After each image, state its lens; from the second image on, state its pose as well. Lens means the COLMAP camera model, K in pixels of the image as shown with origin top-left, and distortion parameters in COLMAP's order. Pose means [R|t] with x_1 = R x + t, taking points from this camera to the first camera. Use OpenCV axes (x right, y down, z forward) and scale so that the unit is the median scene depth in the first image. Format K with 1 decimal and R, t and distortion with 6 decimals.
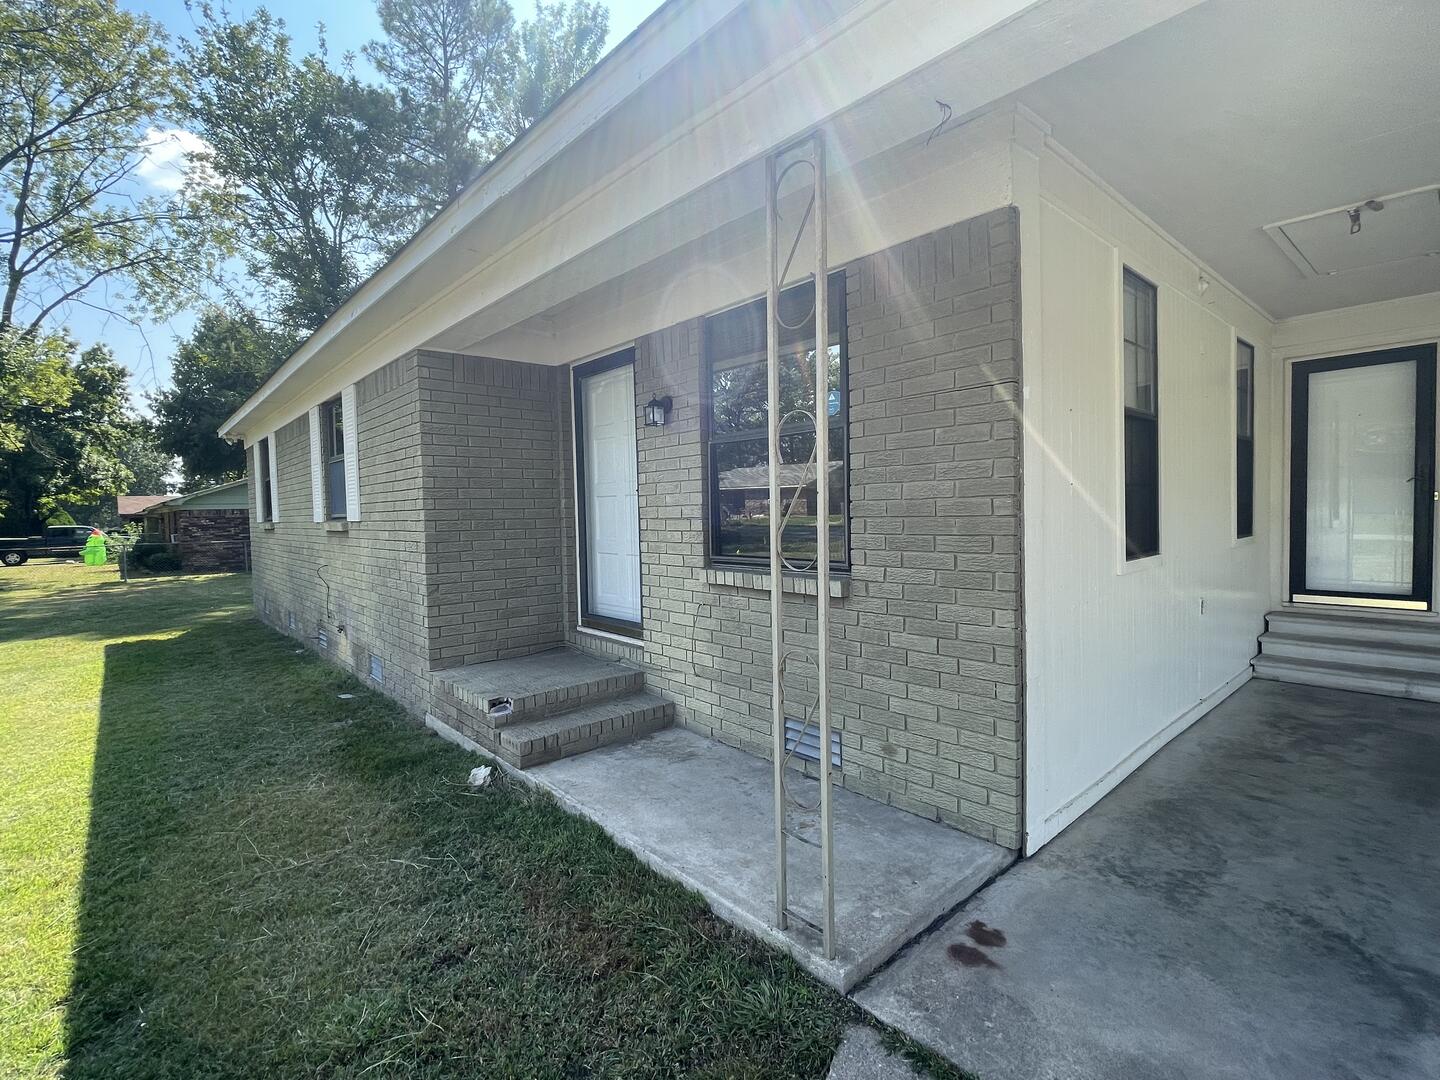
lens RADIAL K [[683.4, 0, 716.7], [0, 683.4, 538.2], [0, 0, 1]] dist [-0.005664, 0.003907]
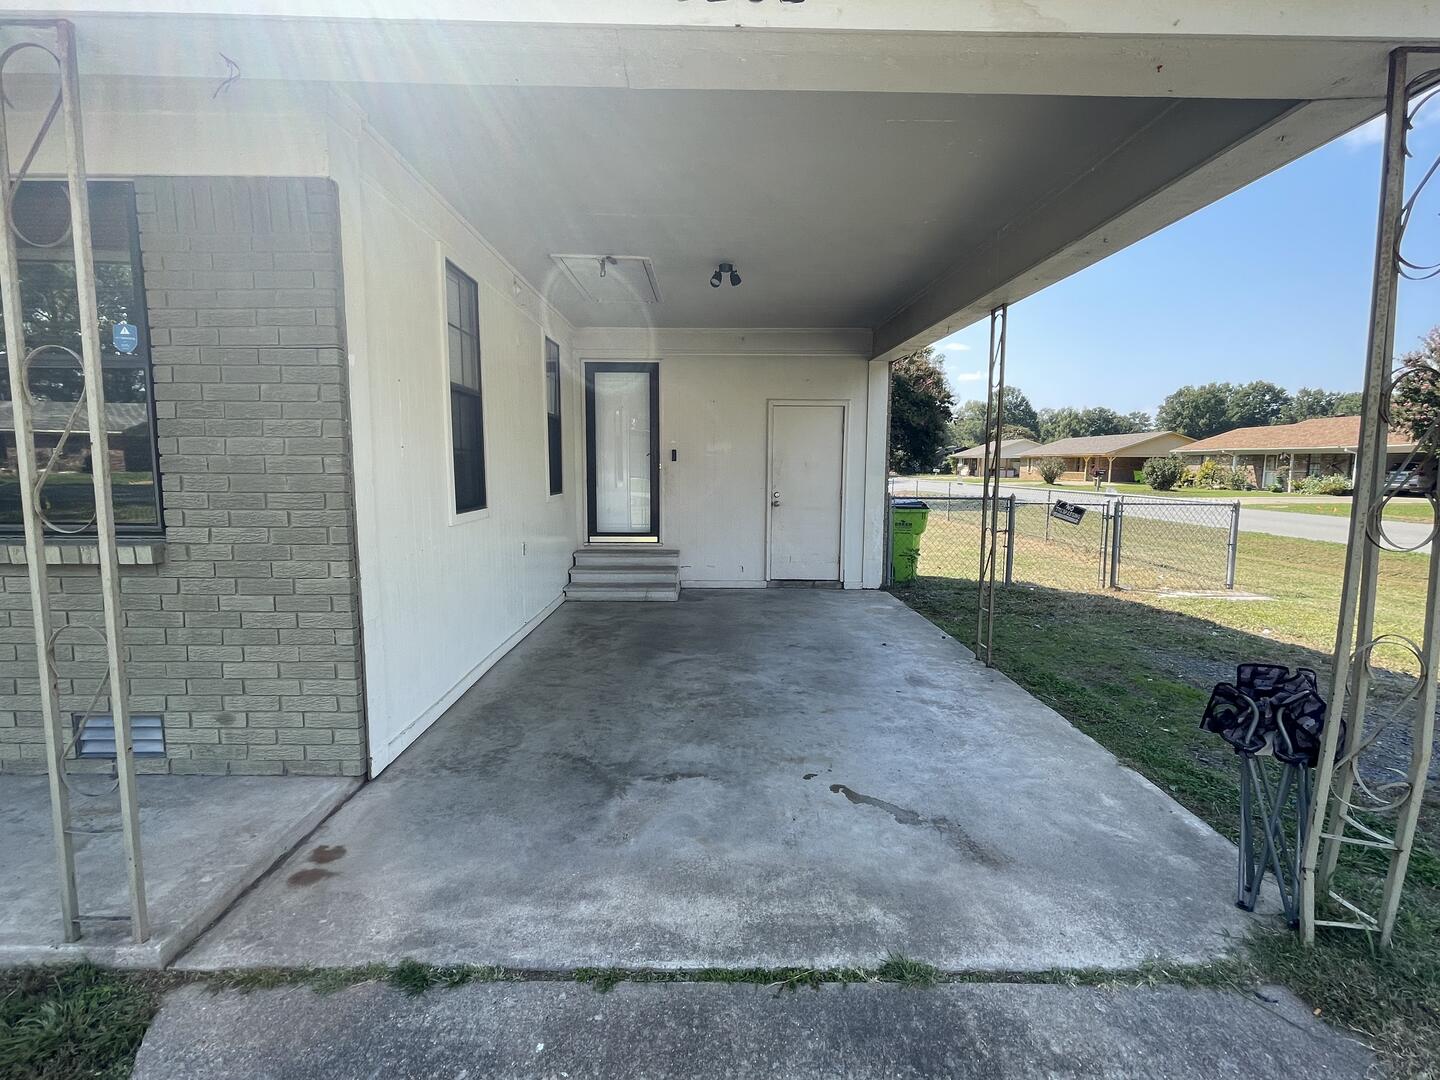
lens RADIAL K [[683.4, 0, 720.4], [0, 683.4, 538.0], [0, 0, 1]] dist [-0.005664, 0.003907]
pose [[0.665222, -0.053460, 0.744729, 0.019775], [0.010375, 0.997999, 0.062373, 0.006841], [-0.746573, -0.033765, 0.664446, -0.162698]]
